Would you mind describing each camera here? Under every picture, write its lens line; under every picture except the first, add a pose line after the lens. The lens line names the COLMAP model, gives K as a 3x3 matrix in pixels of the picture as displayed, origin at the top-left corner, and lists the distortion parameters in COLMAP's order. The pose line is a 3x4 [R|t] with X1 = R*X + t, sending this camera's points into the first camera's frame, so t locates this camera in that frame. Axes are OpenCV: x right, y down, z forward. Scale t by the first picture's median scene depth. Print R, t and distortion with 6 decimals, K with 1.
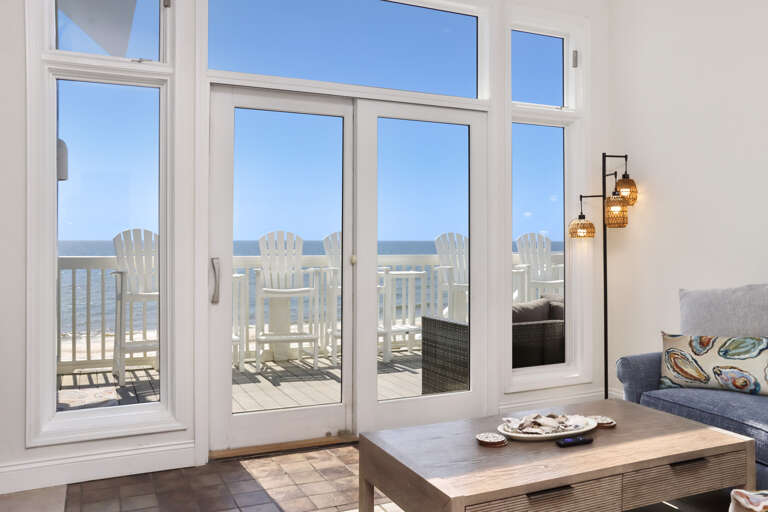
lens RADIAL K [[634.1, 0, 354.4], [0, 634.1, 235.7], [0, 0, 1]] dist [-0.063815, 0.072093]
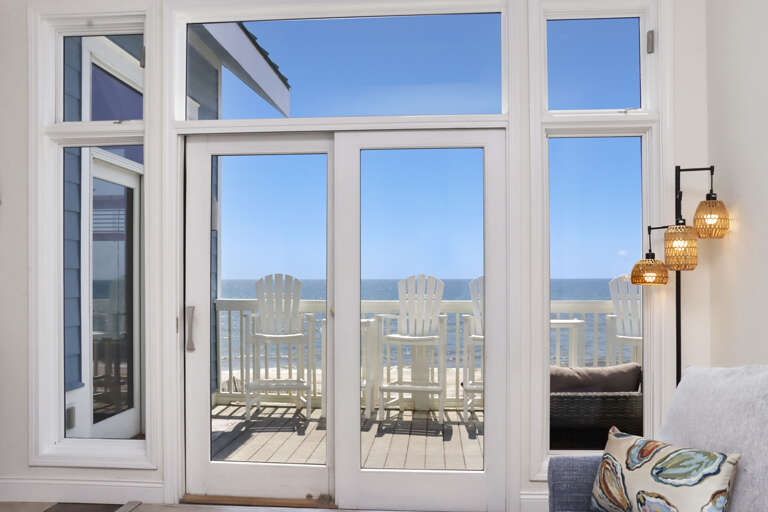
lens RADIAL K [[634.1, 0, 373.3], [0, 634.1, 272.5], [0, 0, 1]] dist [-0.063815, 0.072093]
pose [[0.876677, -0.008133, -0.481011, 0.436513], [0.006265, 0.999965, -0.005490, -0.008441], [0.481039, 0.001799, 0.876697, 0.206103]]
